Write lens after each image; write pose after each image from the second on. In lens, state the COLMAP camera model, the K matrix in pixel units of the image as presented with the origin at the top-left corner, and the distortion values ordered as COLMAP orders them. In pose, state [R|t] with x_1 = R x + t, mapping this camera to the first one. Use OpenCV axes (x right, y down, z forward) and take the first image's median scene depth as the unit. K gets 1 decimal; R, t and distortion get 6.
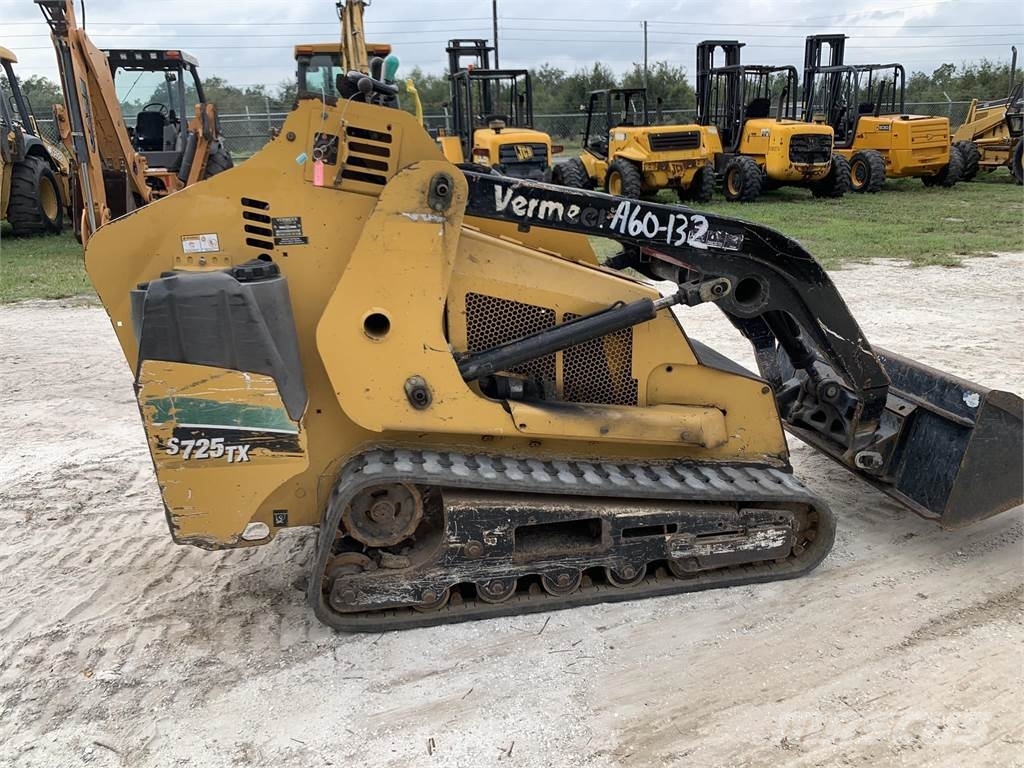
lens RADIAL K [[779.4, 0, 502.8], [0, 779.4, 379.7], [0, 0, 1]] dist [0.072815, -0.126162]
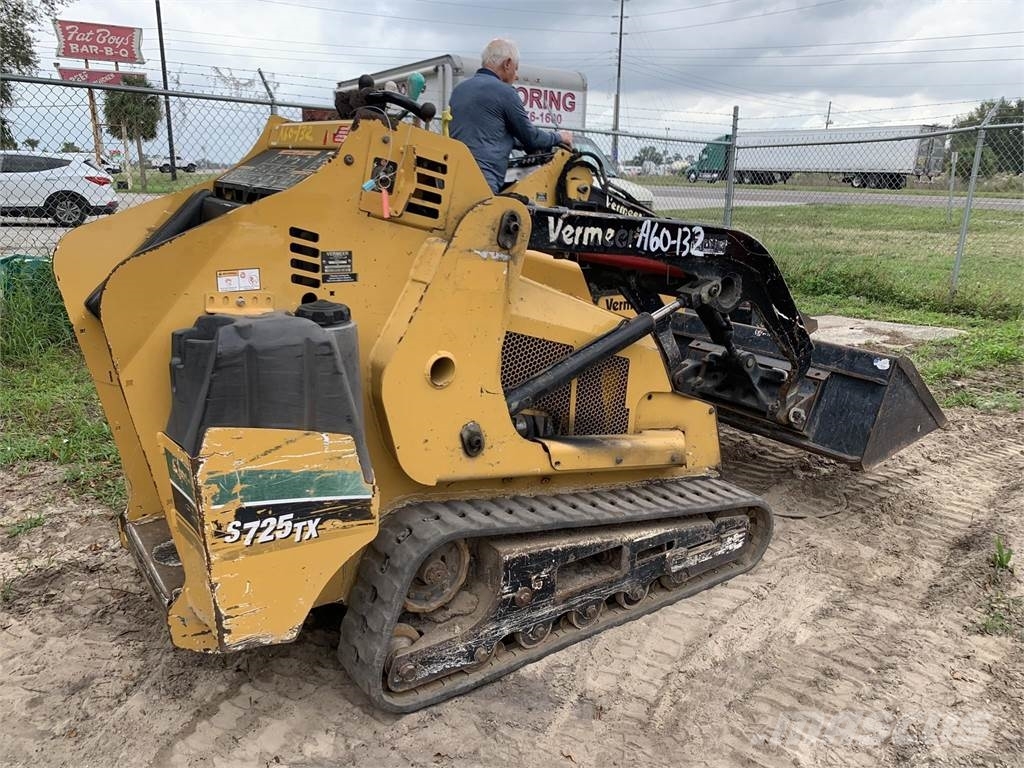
lens RADIAL K [[776.3, 0, 512.0], [0, 776.3, 384.0], [0, 0, 1]] dist [0.071969, -0.137345]
pose [[0.894352, -0.052021, 0.444329, -0.465624], [0.059907, 0.998197, -0.003716, -0.042345], [-0.443335, 0.029942, 0.895856, 0.135512]]
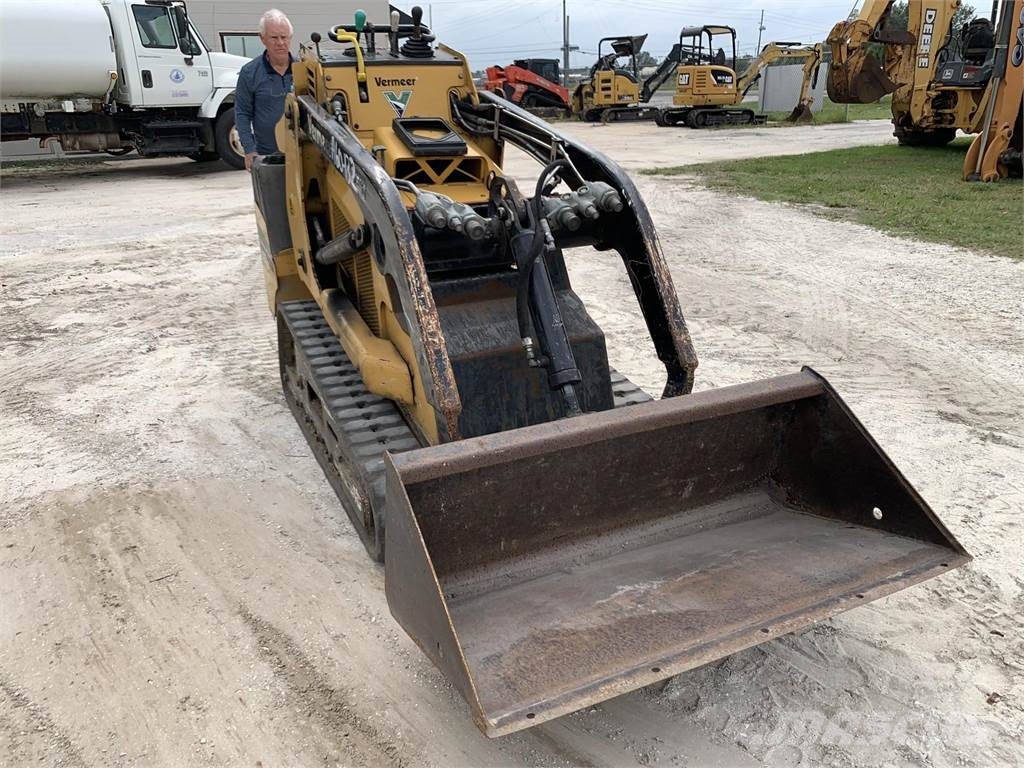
lens RADIAL K [[776.3, 0, 512.0], [0, 776.3, 384.0], [0, 0, 1]] dist [0.071969, -0.137345]
pose [[0.259293, 0.365343, -0.894031, 1.302288], [-0.261721, 0.917634, 0.299082, -0.293679], [0.929661, 0.156437, 0.333553, 0.892317]]
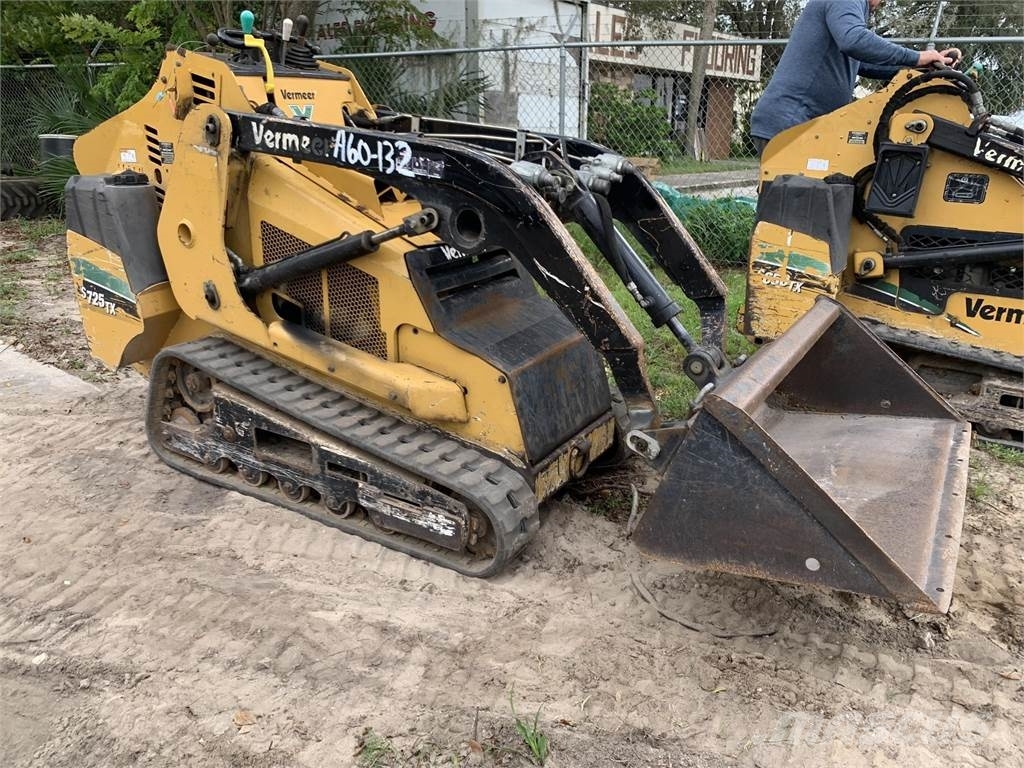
lens RADIAL K [[776.3, 0, 512.0], [0, 776.3, 384.0], [0, 0, 1]] dist [0.071969, -0.137345]
pose [[0.754724, 0.266376, -0.599530, 0.997055], [-0.228634, 0.963363, 0.140211, -0.125394], [0.614914, 0.031252, 0.787975, 0.315809]]
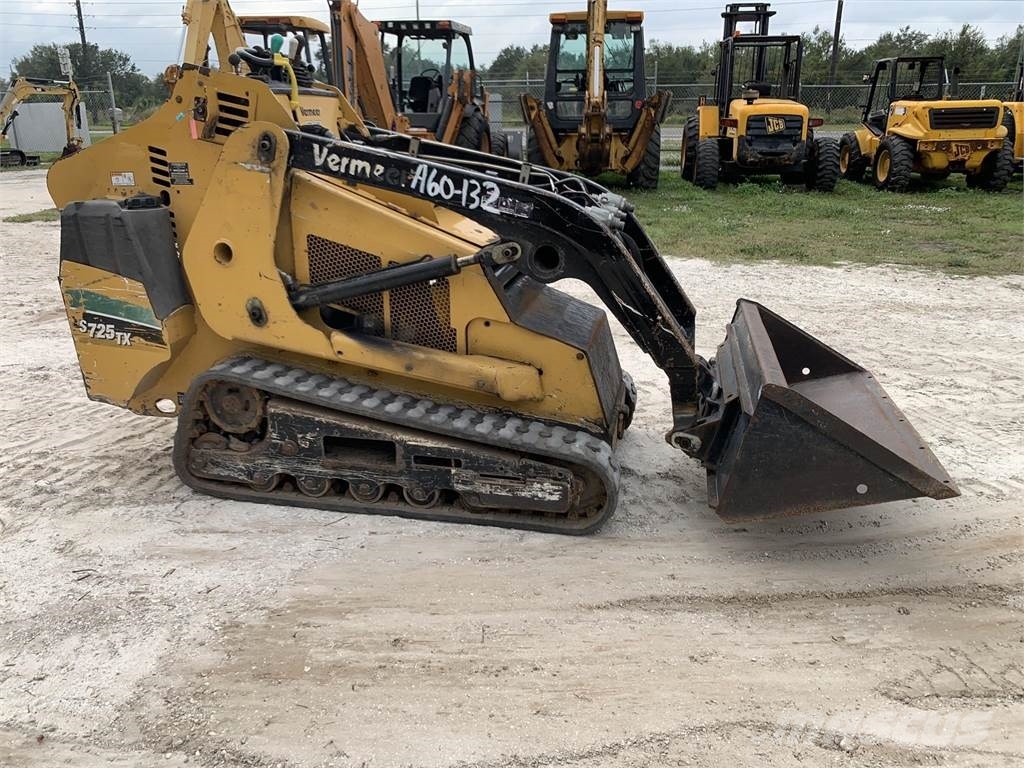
lens RADIAL K [[776.3, 0, 512.0], [0, 776.3, 384.0], [0, 0, 1]] dist [0.071969, -0.137345]
pose [[0.924999, 0.151336, -0.348532, 0.688962], [-0.136106, 0.988362, 0.067931, -0.009115], [0.354756, -0.015399, 0.934832, -0.008311]]
